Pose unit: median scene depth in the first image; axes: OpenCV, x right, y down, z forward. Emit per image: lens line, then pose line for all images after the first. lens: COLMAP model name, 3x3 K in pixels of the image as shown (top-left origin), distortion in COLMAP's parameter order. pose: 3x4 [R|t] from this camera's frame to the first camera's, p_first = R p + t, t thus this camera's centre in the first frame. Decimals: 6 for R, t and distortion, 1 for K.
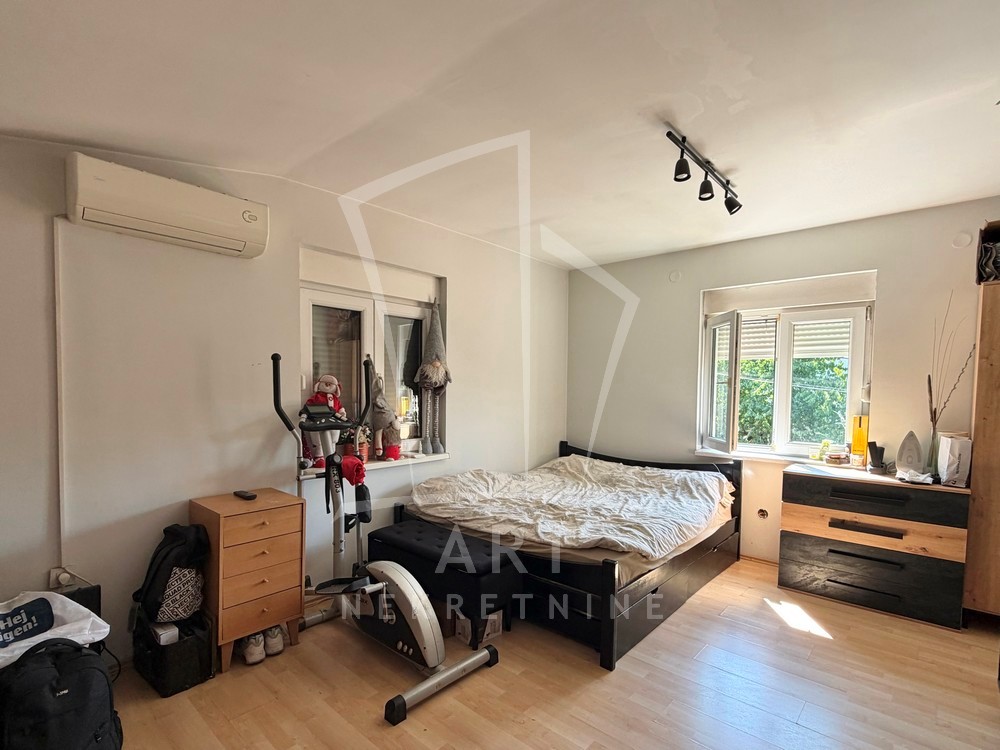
lens RADIAL K [[404.2, 0, 501.1], [0, 404.2, 400.9], [0, 0, 1]] dist [0.000020, -0.000076]
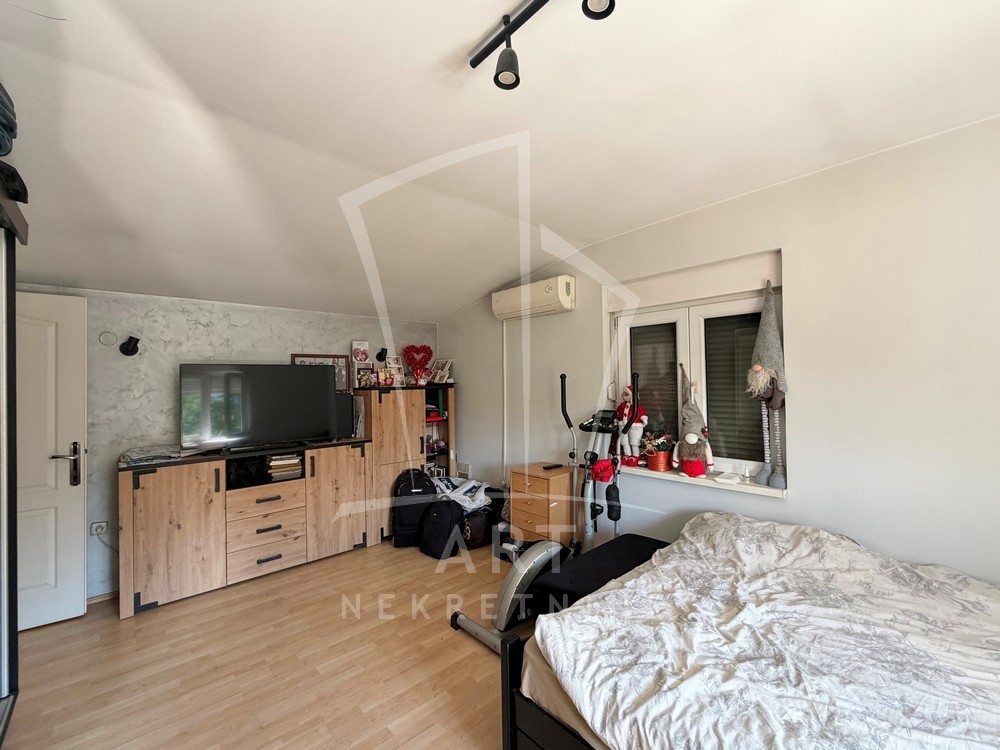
lens RADIAL K [[397.9, 0, 496.0], [0, 397.9, 376.1], [0, 0, 1]] dist [0.000072, -0.000345]
pose [[0.009552, -0.034934, -0.999344, 0.635400], [-0.029058, 0.998958, -0.035199, -0.037521], [0.999532, 0.029375, 0.008527, 0.538698]]
